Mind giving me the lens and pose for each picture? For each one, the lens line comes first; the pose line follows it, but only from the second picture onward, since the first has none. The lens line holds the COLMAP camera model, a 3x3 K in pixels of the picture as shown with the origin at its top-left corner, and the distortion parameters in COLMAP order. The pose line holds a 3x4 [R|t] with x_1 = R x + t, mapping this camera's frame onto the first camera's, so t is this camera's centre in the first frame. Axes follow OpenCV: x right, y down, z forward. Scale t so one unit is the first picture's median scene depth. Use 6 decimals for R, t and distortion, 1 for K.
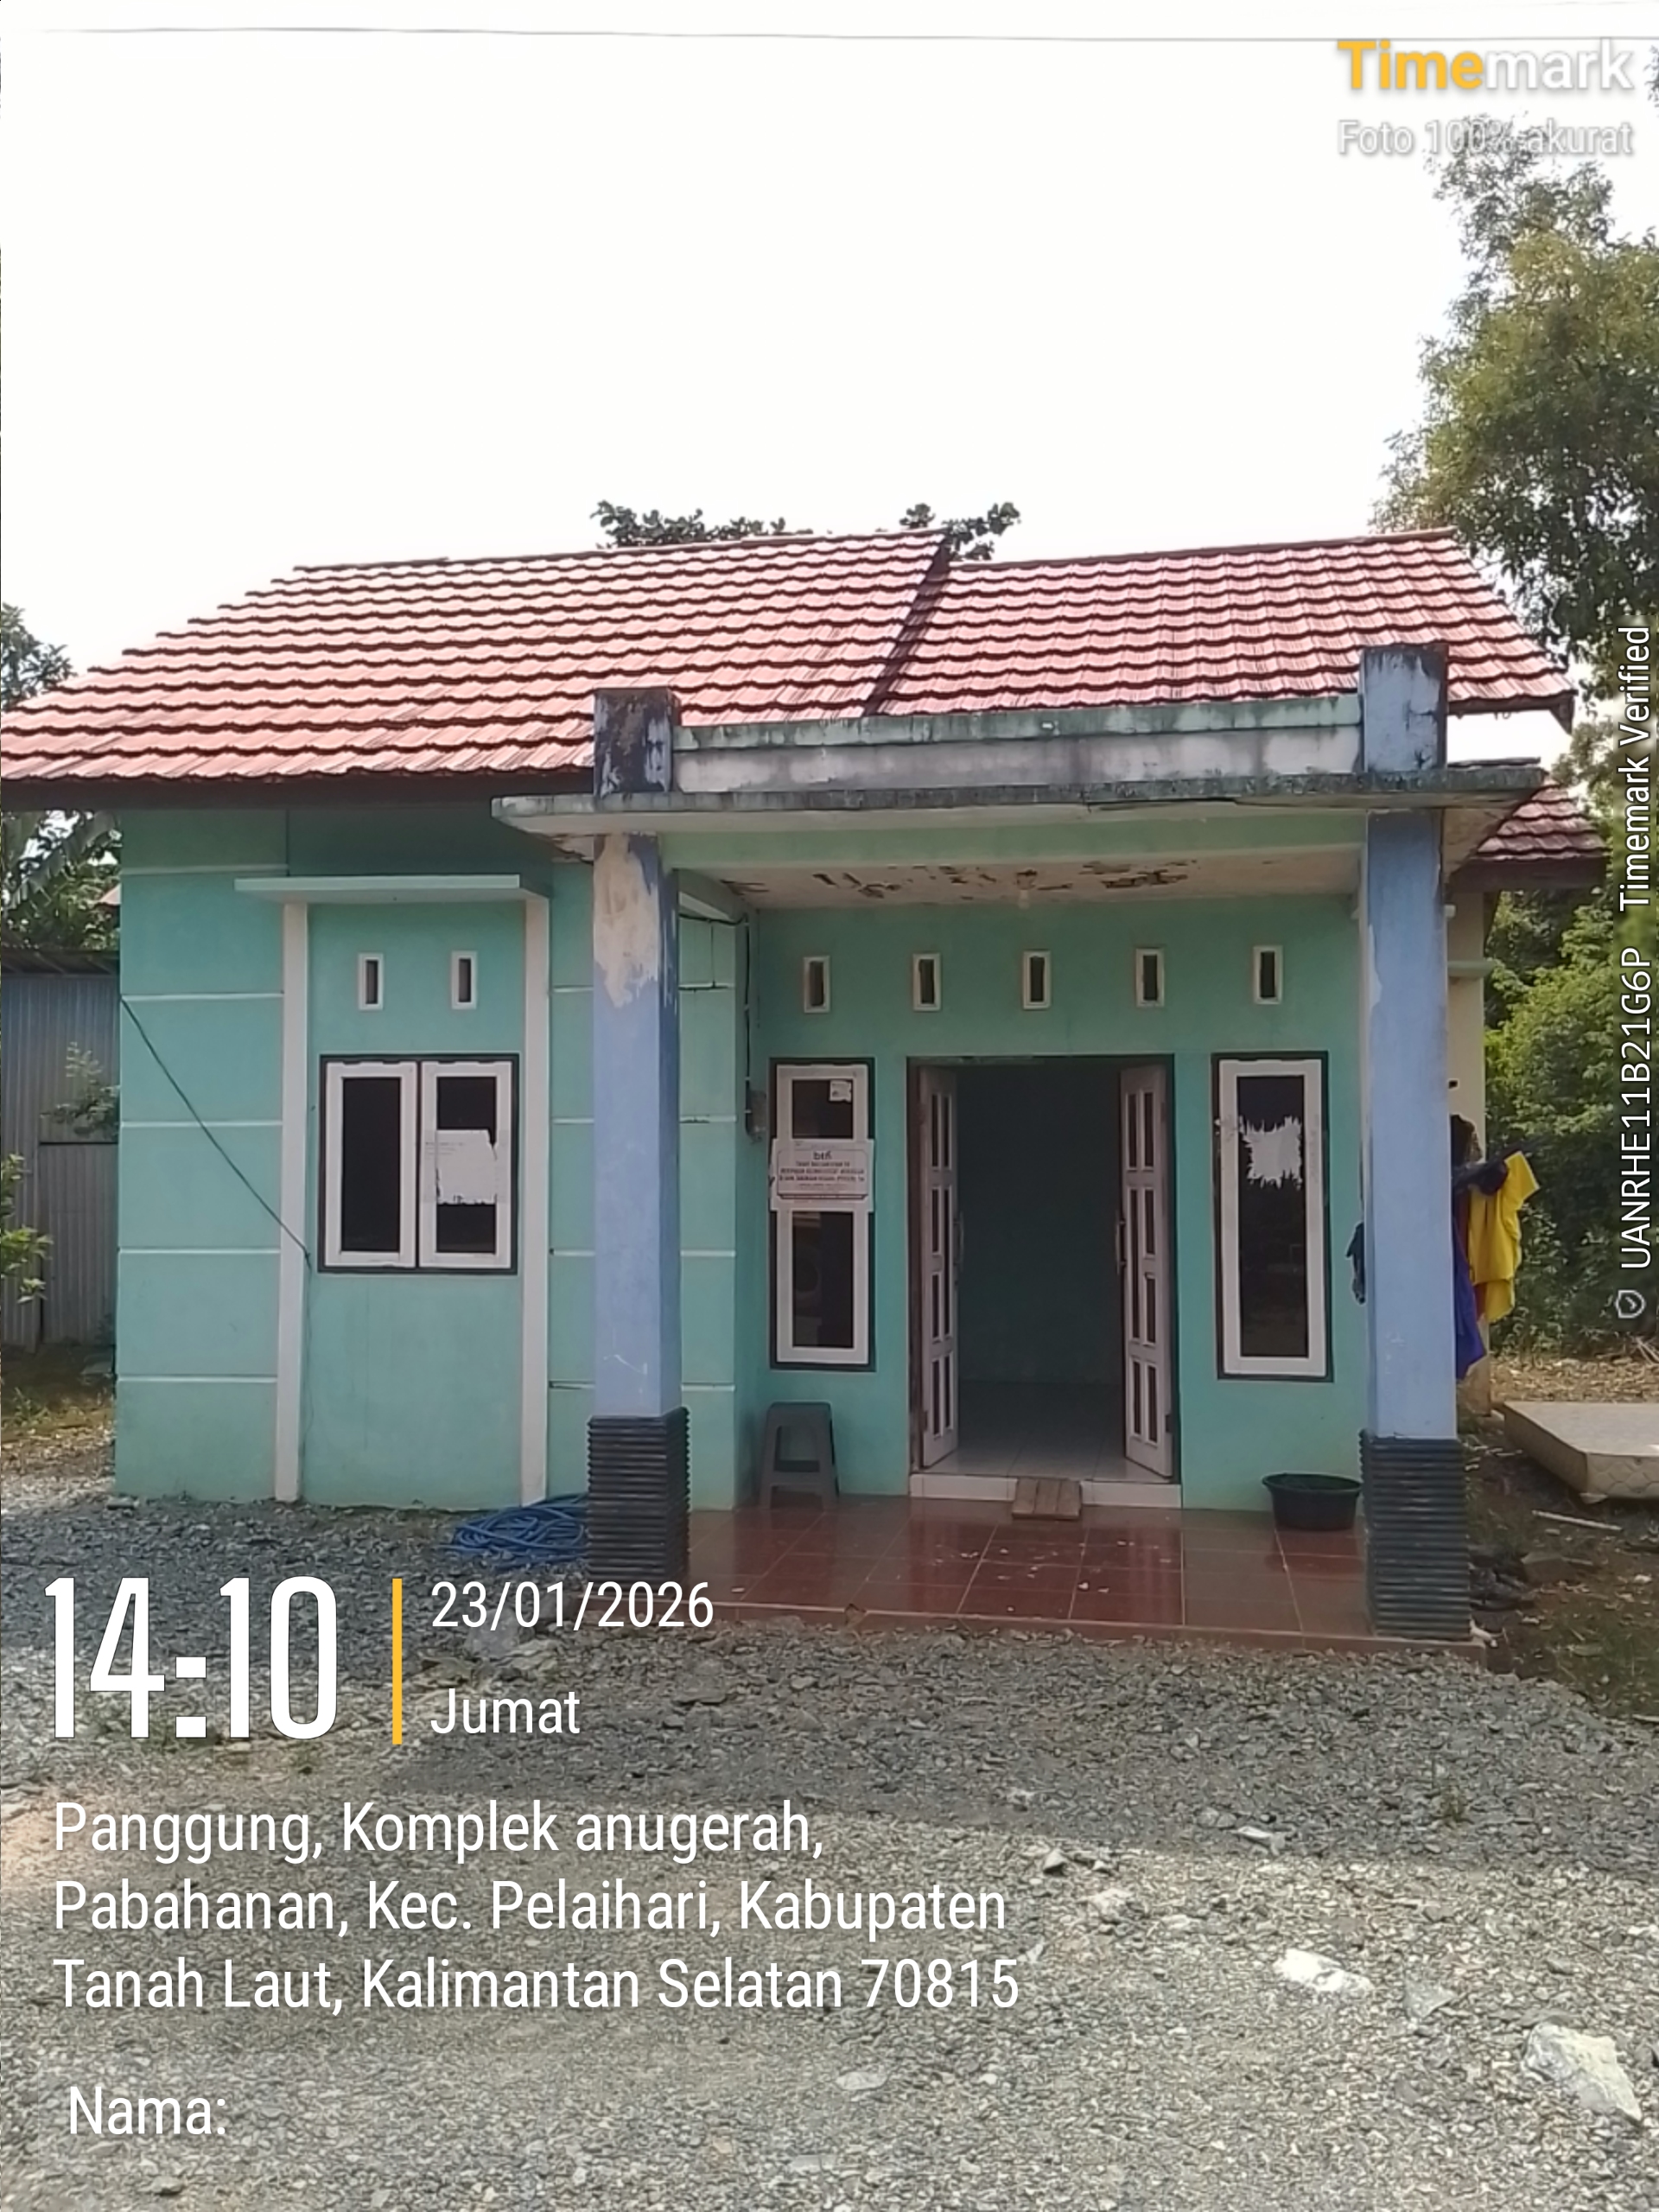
lens RADIAL K [[1804.3, 0, 826.5], [0, 1804.3, 1165.5], [0, 0, 1]] dist [0.109087, 0.002608]
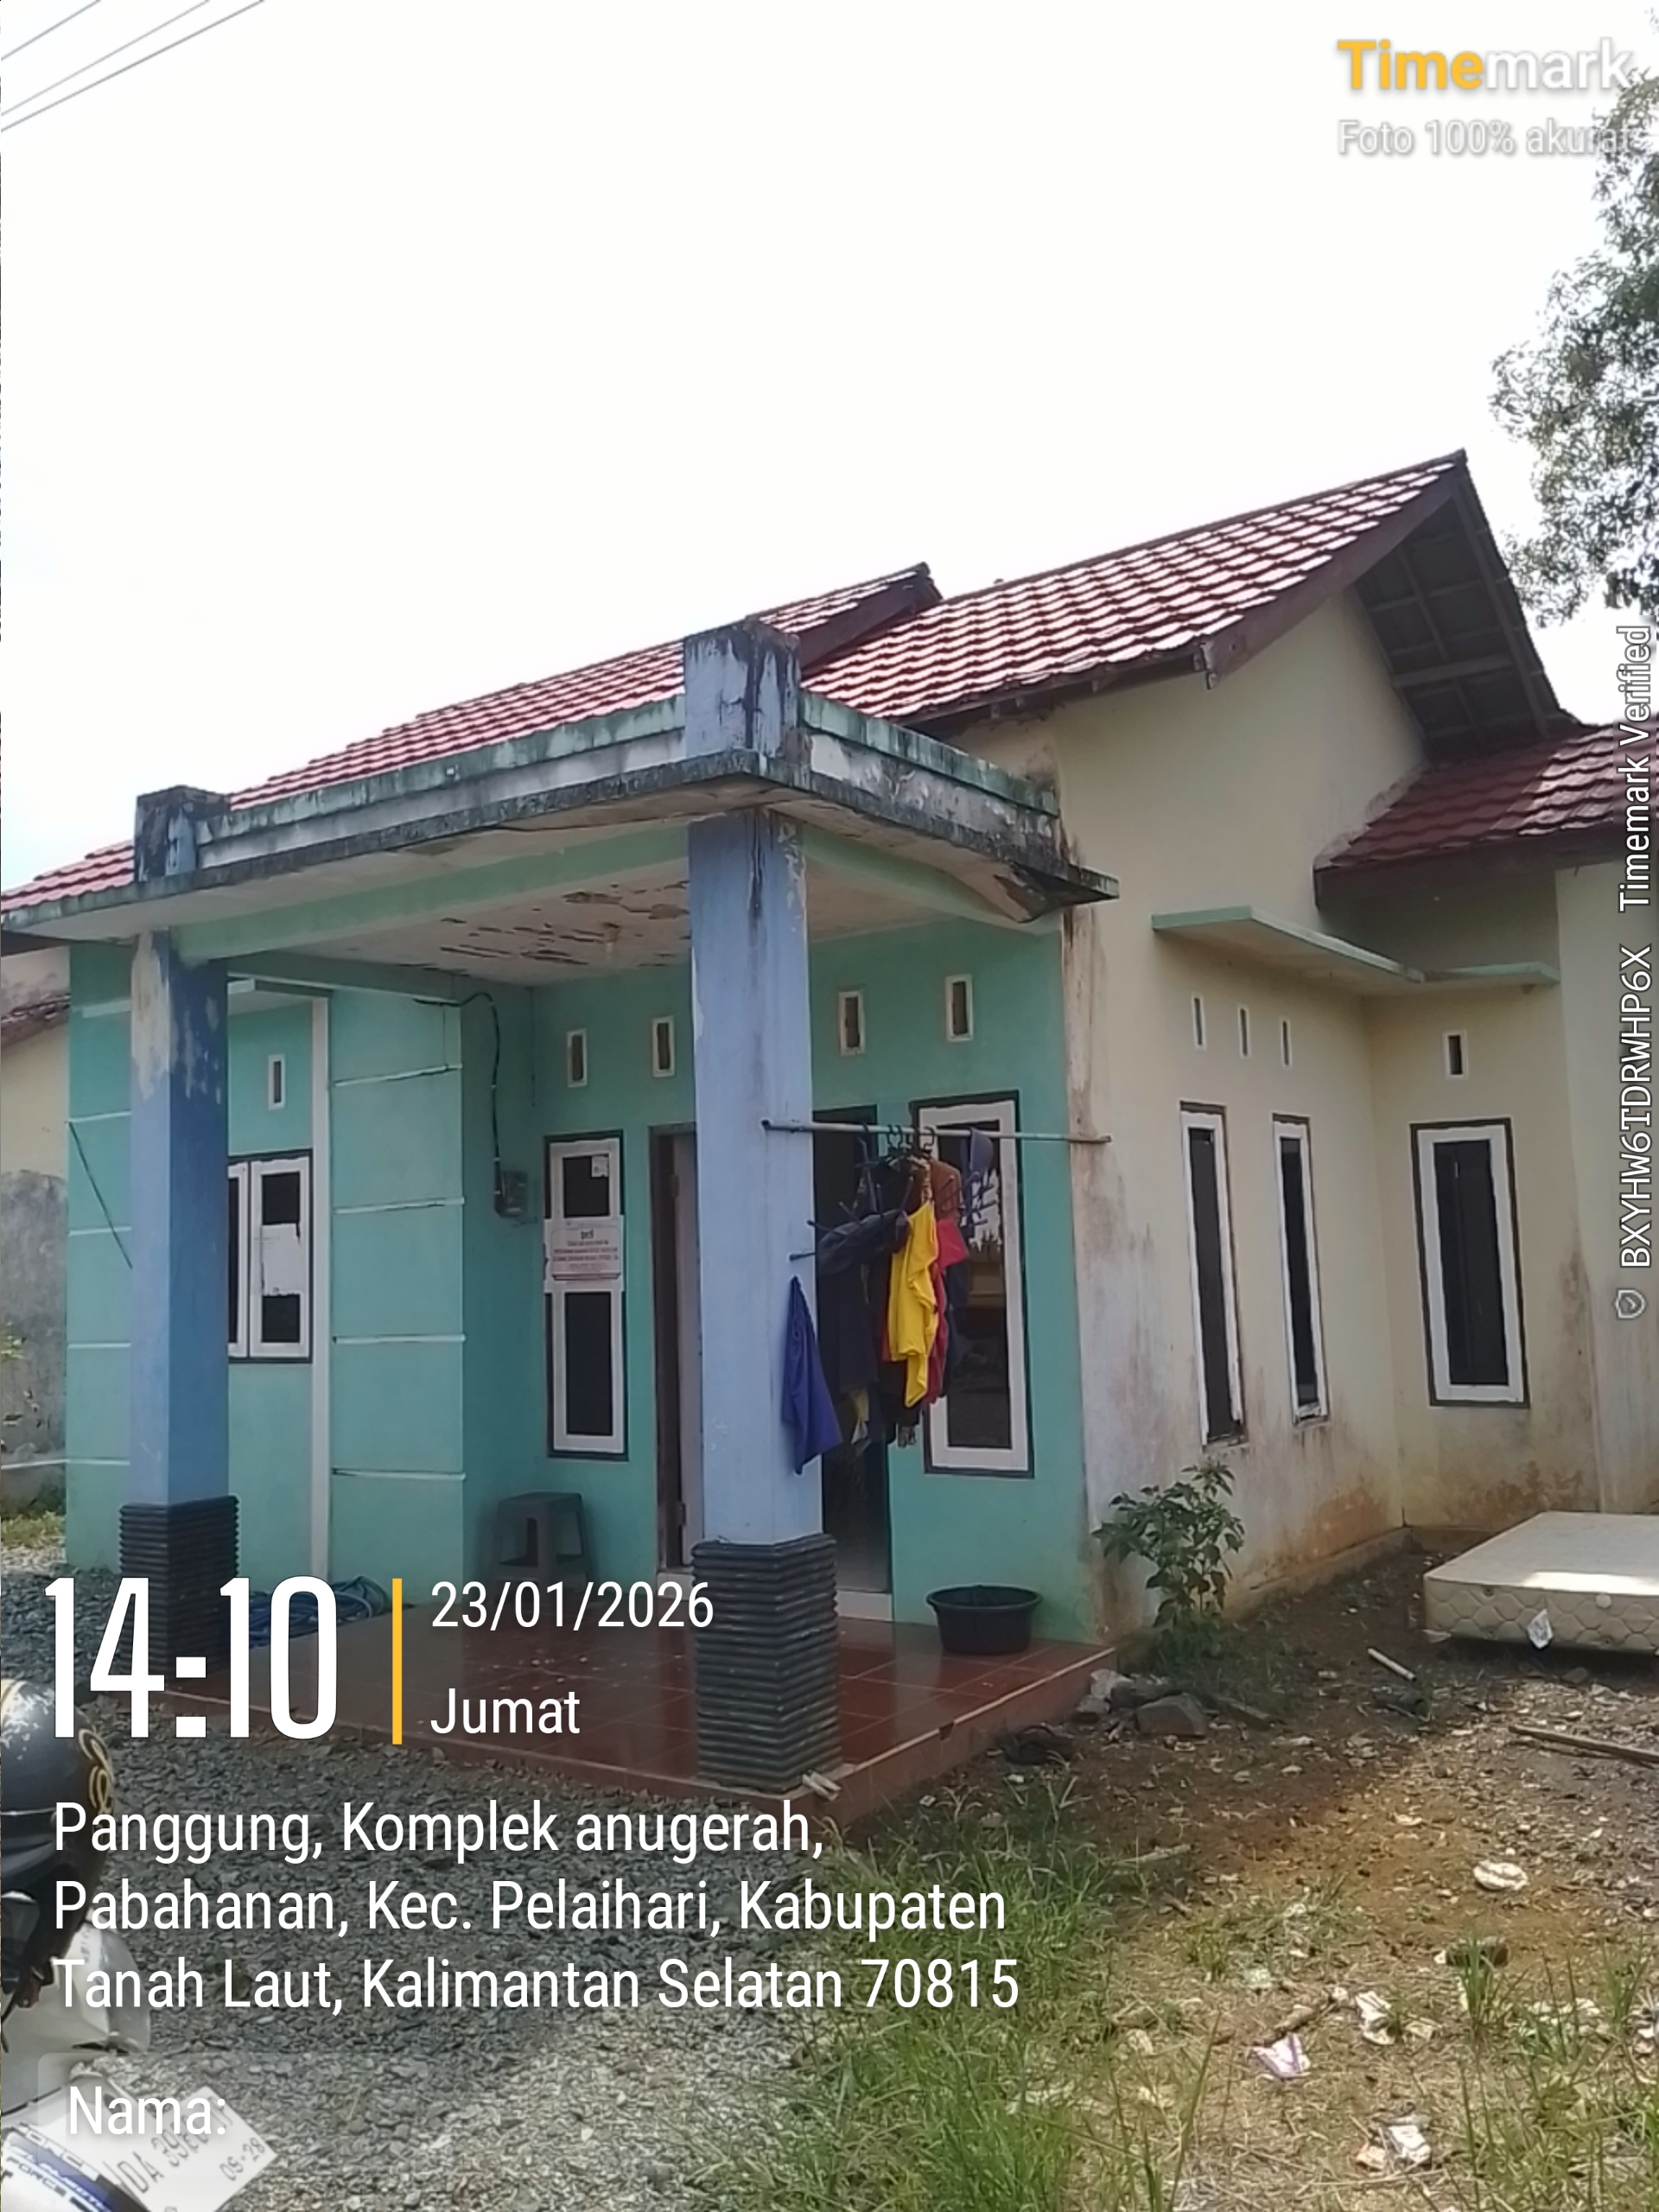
lens RADIAL K [[1804.3, 0, 826.5], [0, 1804.3, 1165.5], [0, 0, 1]] dist [0.109087, 0.002608]
pose [[0.902235, -0.056452, -0.427533, 0.536657], [0.035565, 0.997758, -0.056693, 0.017335], [0.429775, 0.035945, 0.902220, 0.186011]]
